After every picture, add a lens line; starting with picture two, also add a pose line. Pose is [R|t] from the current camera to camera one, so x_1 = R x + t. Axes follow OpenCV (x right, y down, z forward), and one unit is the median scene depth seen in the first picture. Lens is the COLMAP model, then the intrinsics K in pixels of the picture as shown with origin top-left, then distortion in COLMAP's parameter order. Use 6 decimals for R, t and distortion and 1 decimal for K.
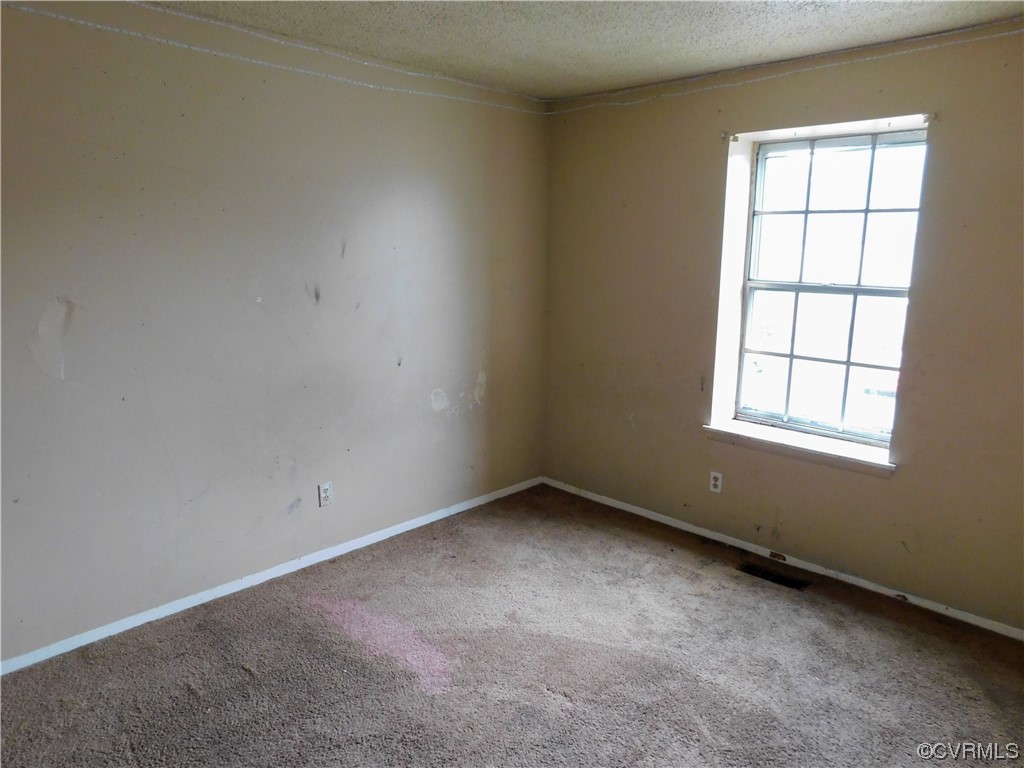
lens RADIAL K [[672.6, 0, 510.7], [0, 672.6, 374.6], [0, 0, 1]] dist [-0.070148, 0.049367]
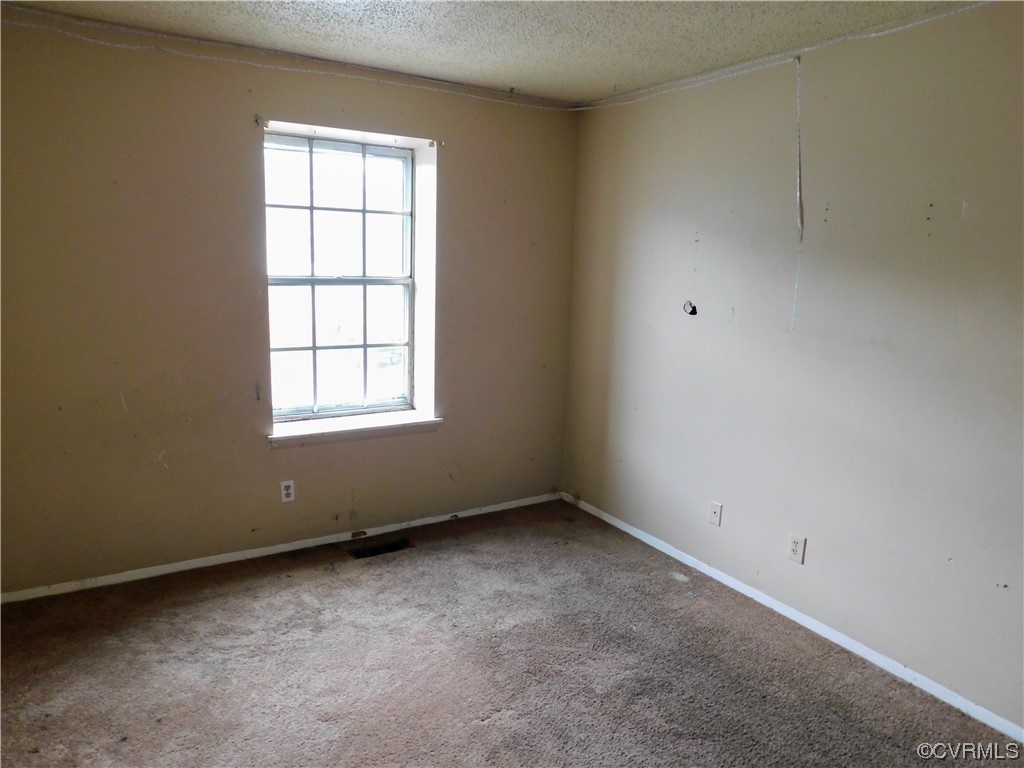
lens RADIAL K [[672.6, 0, 501.0], [0, 672.6, 377.8], [0, 0, 1]] dist [-0.070148, 0.049367]
pose [[0.257011, -0.180315, 0.949438, -0.521845], [0.150315, 0.977941, 0.145038, -0.094471], [-0.954647, 0.105438, 0.278446, 0.464698]]
